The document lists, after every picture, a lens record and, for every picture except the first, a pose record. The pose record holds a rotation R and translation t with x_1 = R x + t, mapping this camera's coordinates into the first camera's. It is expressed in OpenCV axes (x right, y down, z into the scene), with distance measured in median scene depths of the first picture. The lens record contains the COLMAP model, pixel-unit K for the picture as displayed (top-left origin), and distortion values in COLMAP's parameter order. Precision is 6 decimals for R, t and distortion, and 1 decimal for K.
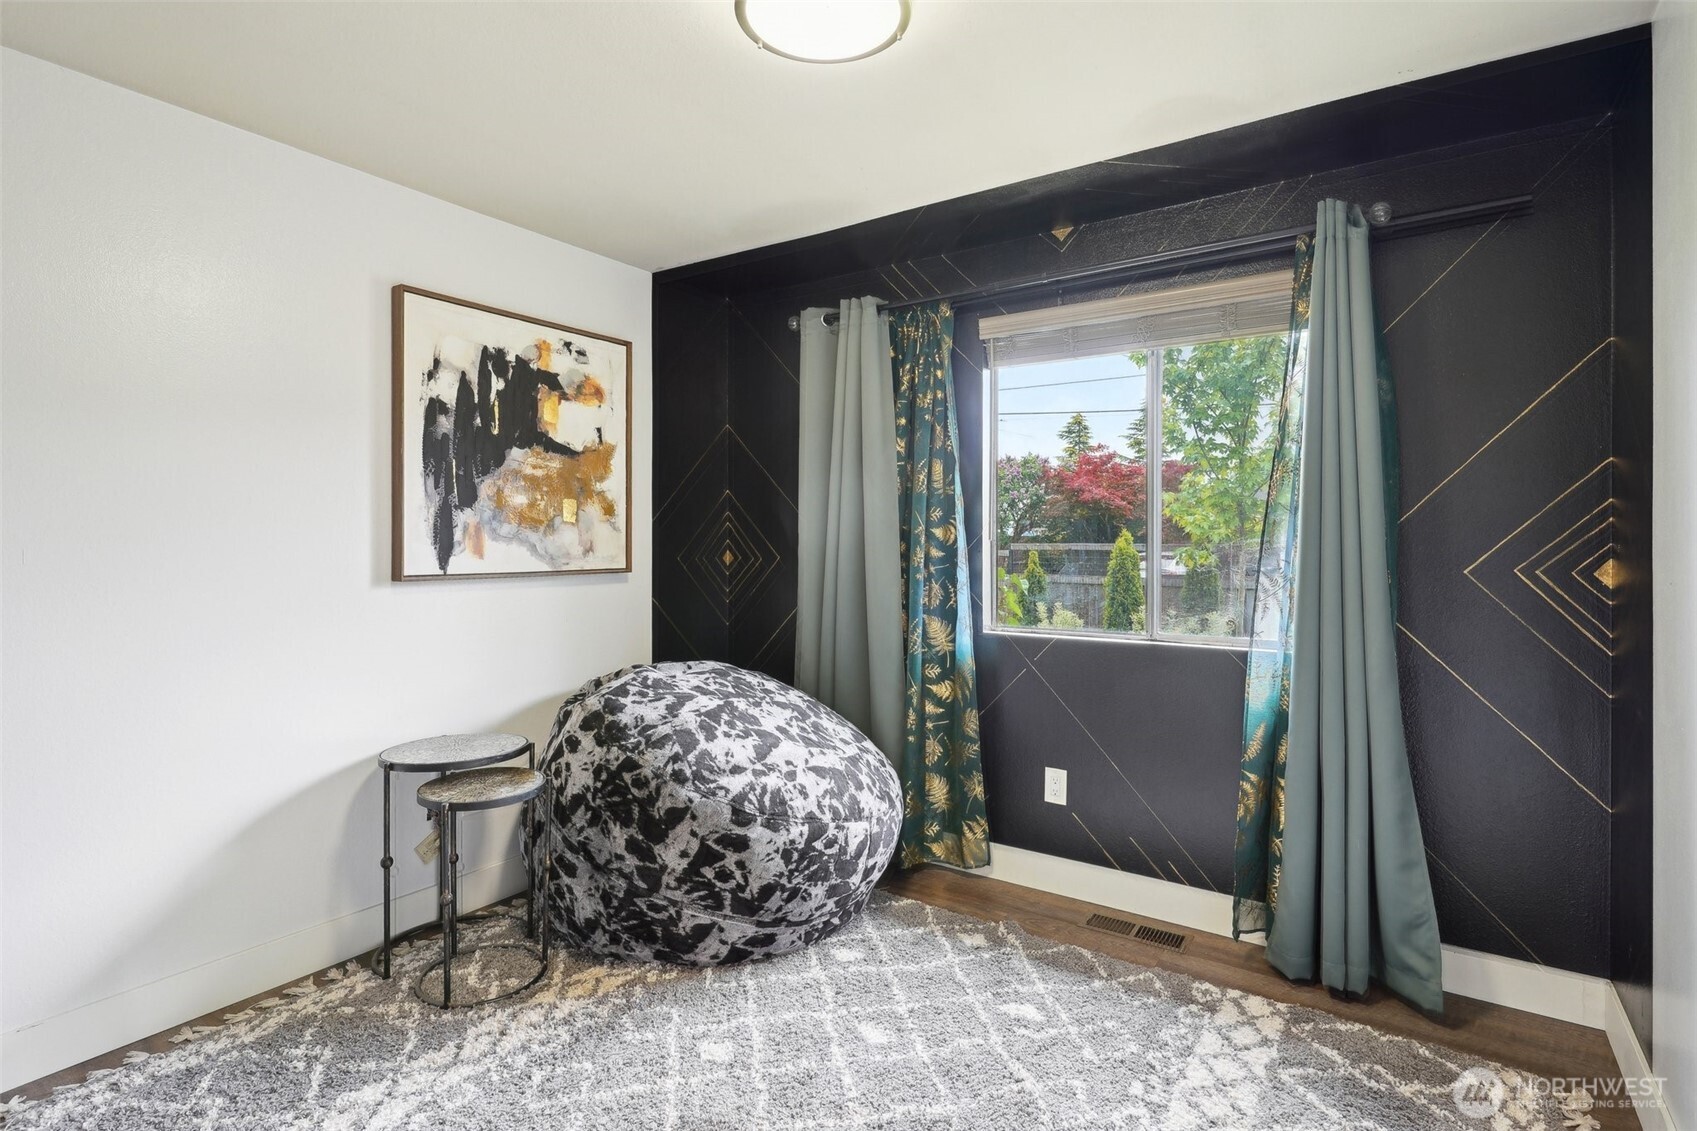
lens RADIAL K [[832.4, 0, 846.2], [0, 832.4, 543.1], [0, 0, 1]] dist [0.001188, 0.000418]
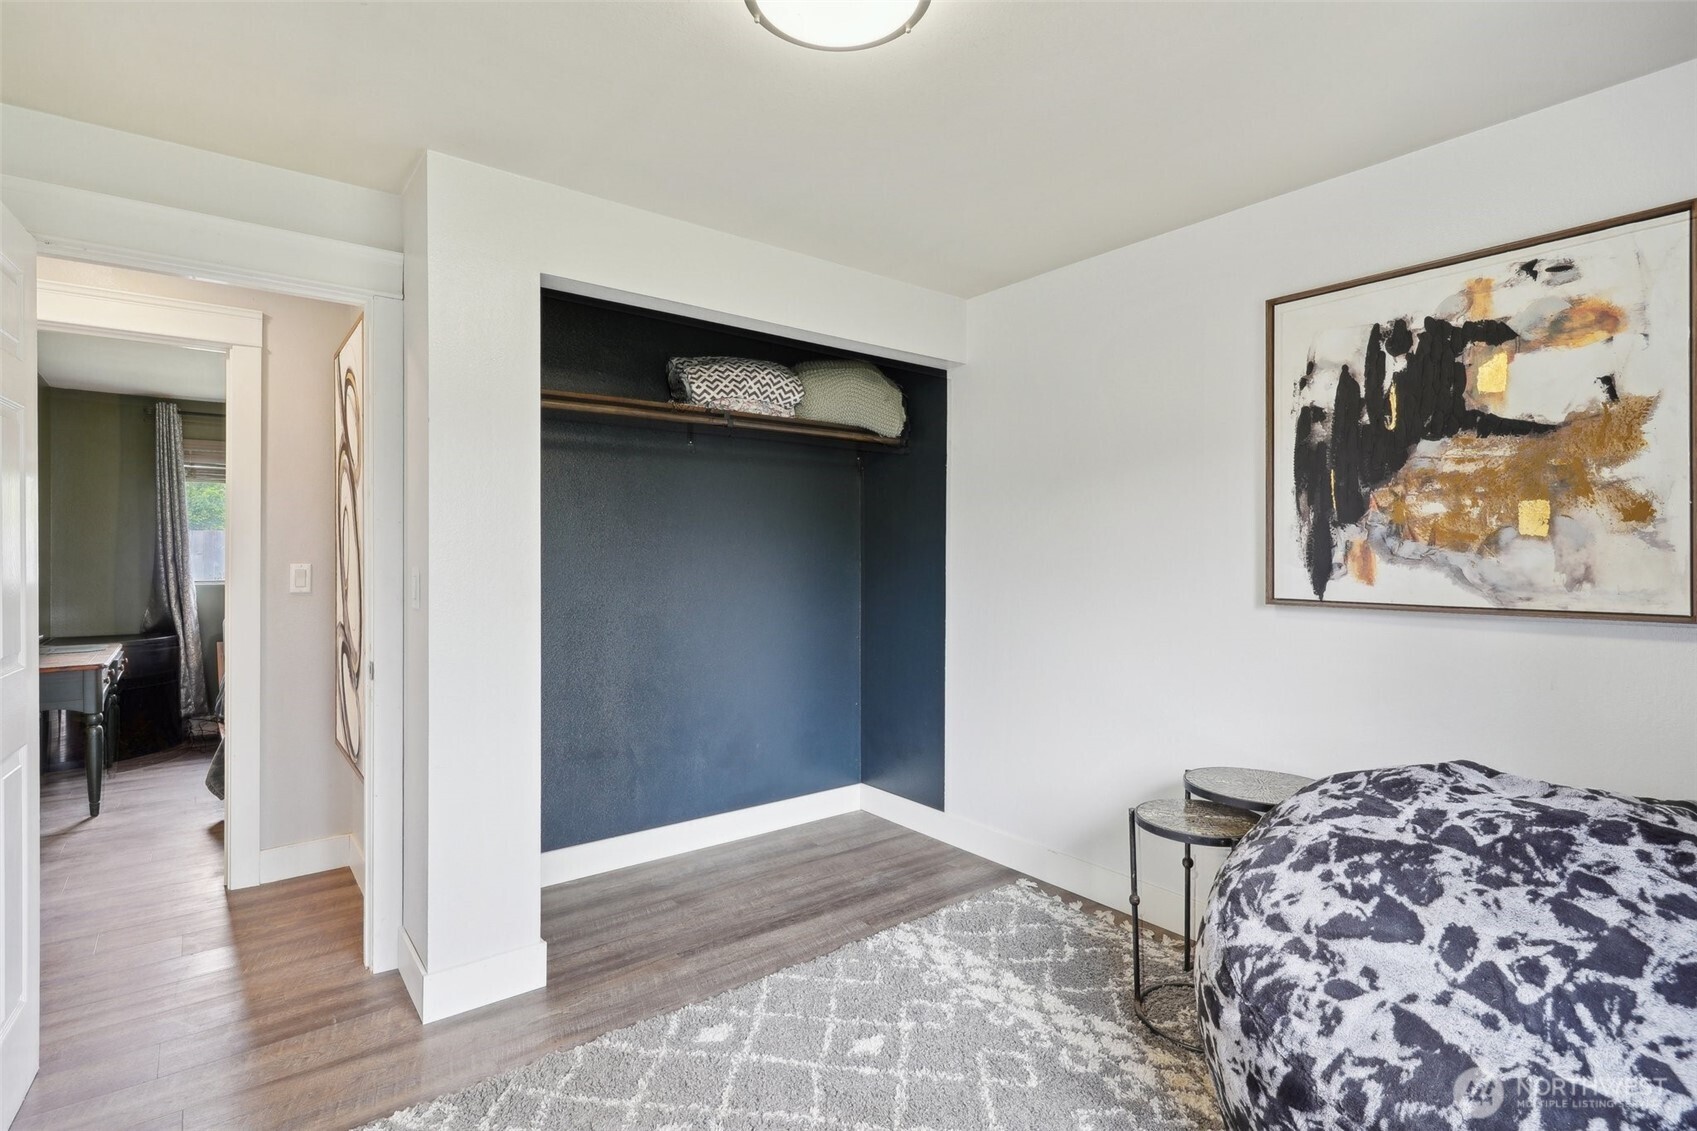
lens RADIAL K [[816.6, 0, 844.4], [0, 816.6, 559.2], [0, 0, 1]] dist [-0.003191, -0.000117]
pose [[-0.299806, 0.000025, -0.954000, 0.487674], [-0.008437, 0.999961, 0.002678, -0.004459], [0.953963, 0.008851, -0.299794, 0.749705]]
